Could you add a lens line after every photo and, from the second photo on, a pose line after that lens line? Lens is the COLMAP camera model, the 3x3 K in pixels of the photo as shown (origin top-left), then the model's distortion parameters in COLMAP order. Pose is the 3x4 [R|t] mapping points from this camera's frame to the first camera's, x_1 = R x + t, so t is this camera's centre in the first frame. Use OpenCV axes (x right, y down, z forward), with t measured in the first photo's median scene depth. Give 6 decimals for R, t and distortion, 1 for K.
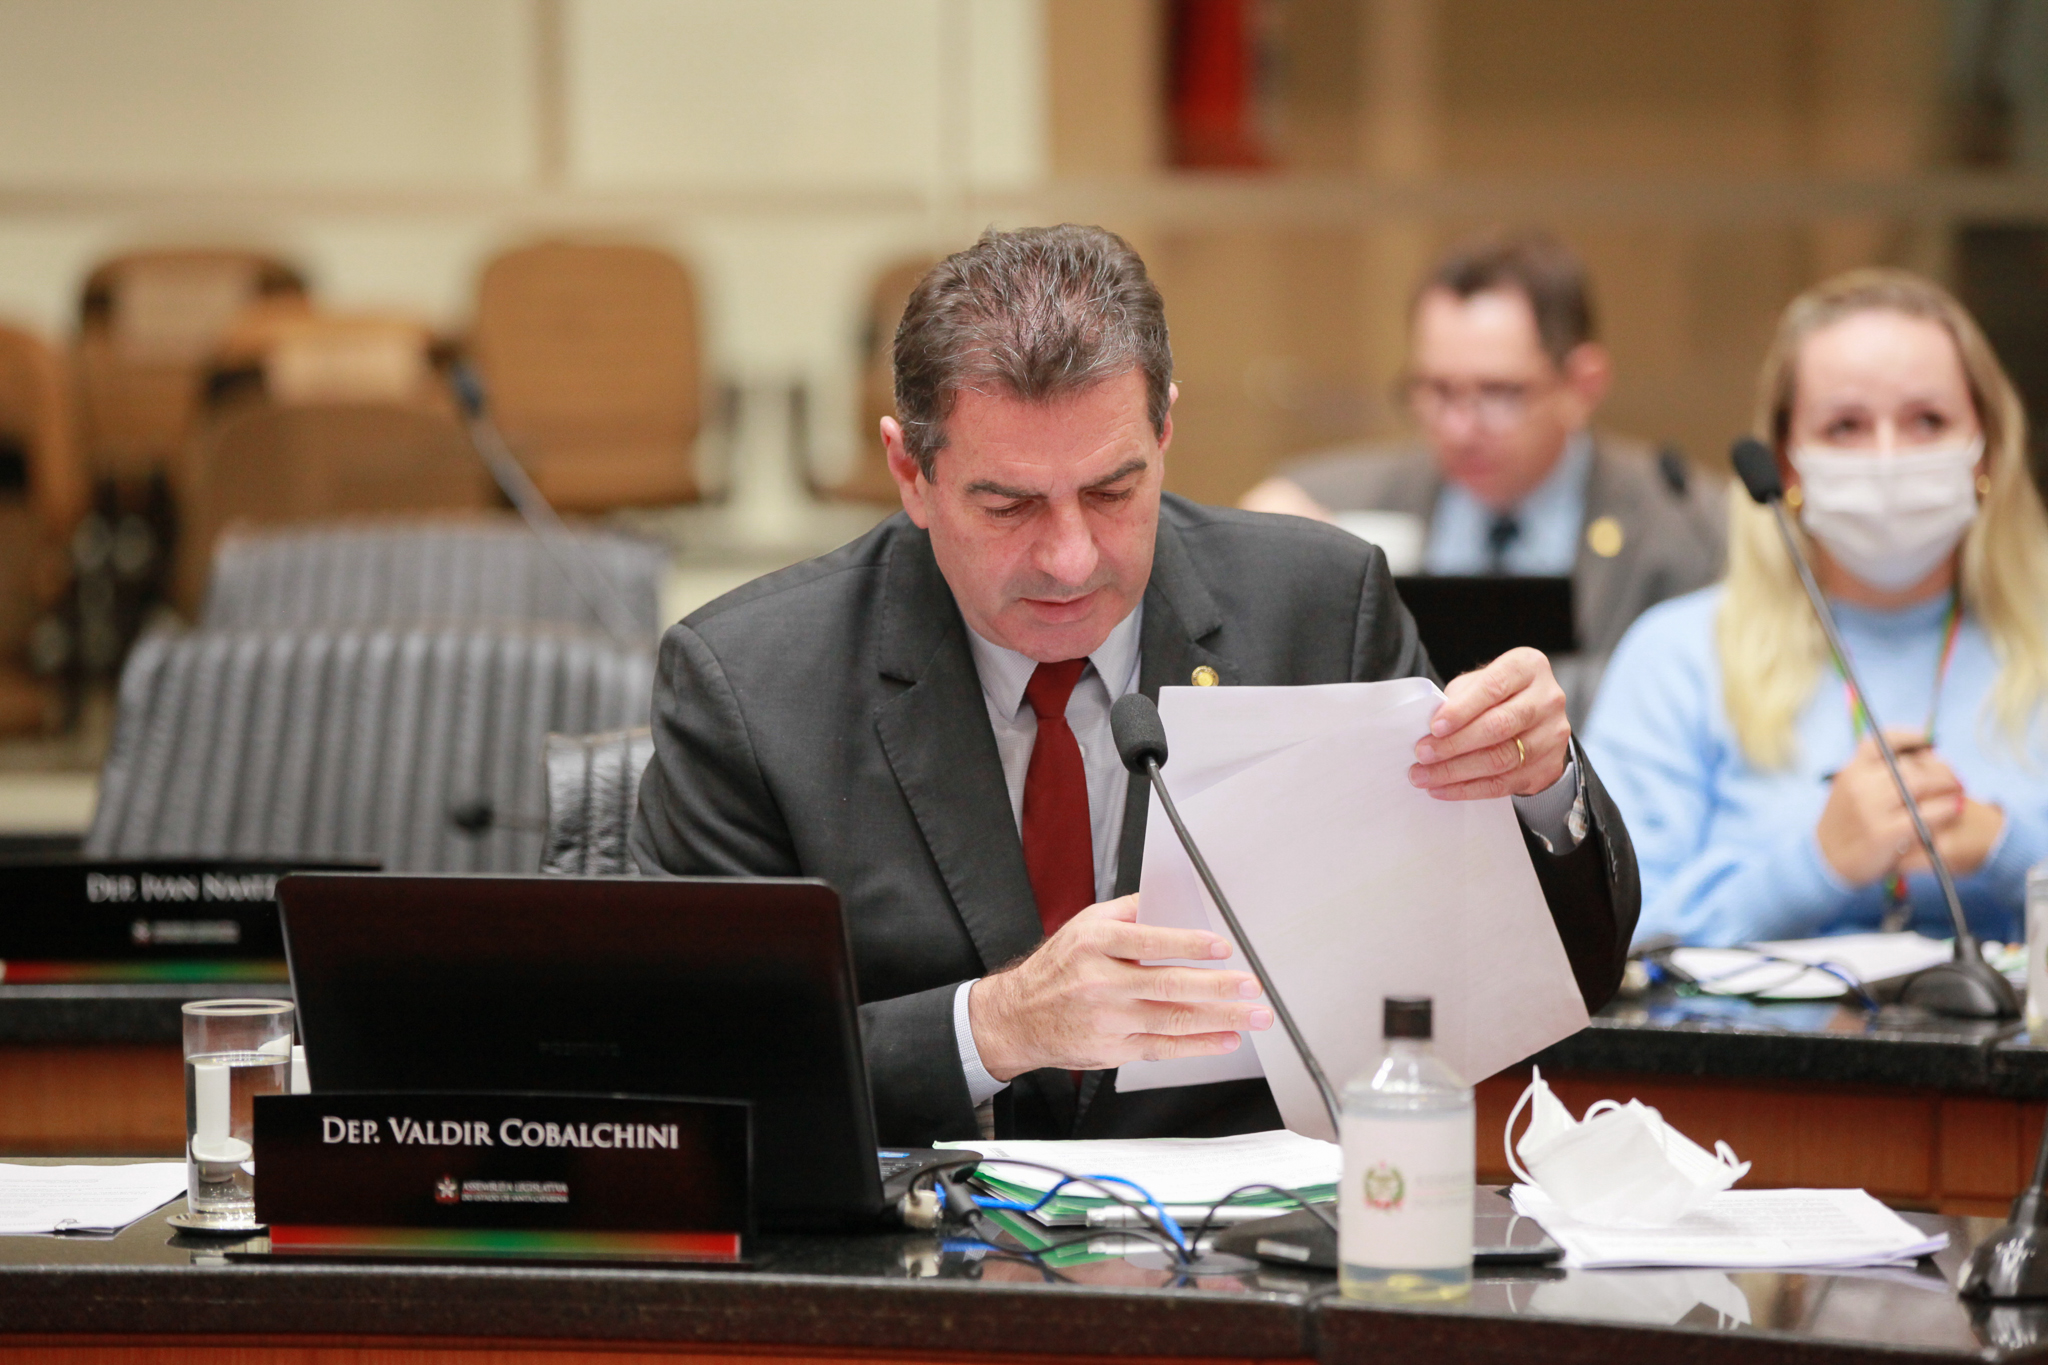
lens RADIAL K [[9376.9, 0, 1024.0], [0, 9376.9, 682.5], [0, 0, 1]] dist [1.274485, 2.063874]
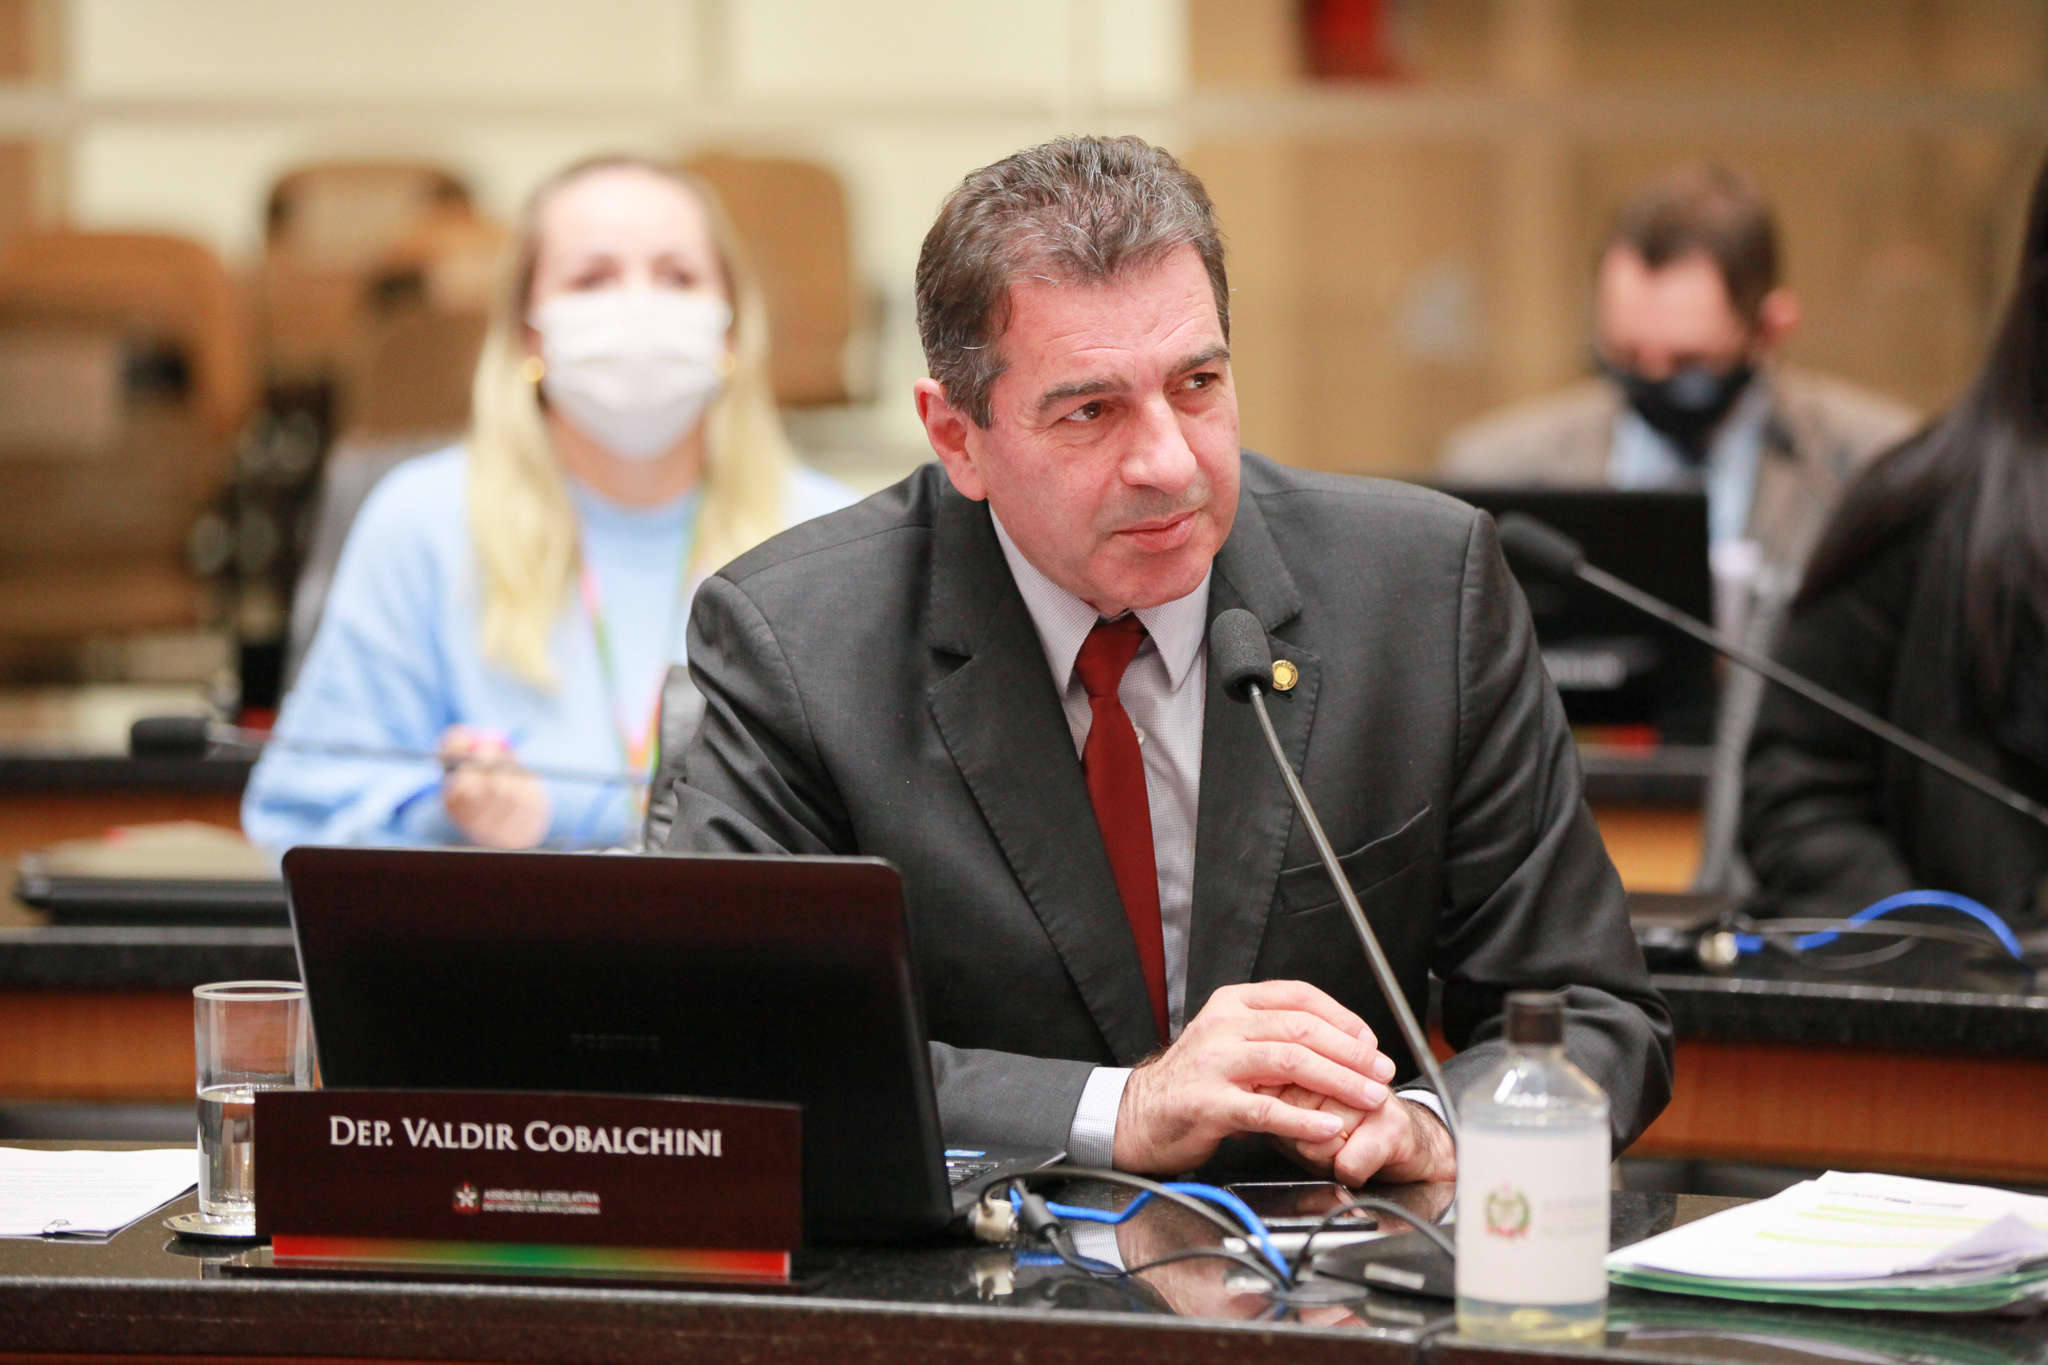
lens RADIAL K [[8199.9, 0, 1024.0], [0, 8199.9, 682.5], [0, 0, 1]] dist [0.795785, 1.556347]
pose [[0.999764, 0.006186, -0.020810, 0.008207], [-0.005835, 0.999841, 0.016856, -0.009132], [0.020910, -0.016731, 0.999641, 0.215441]]
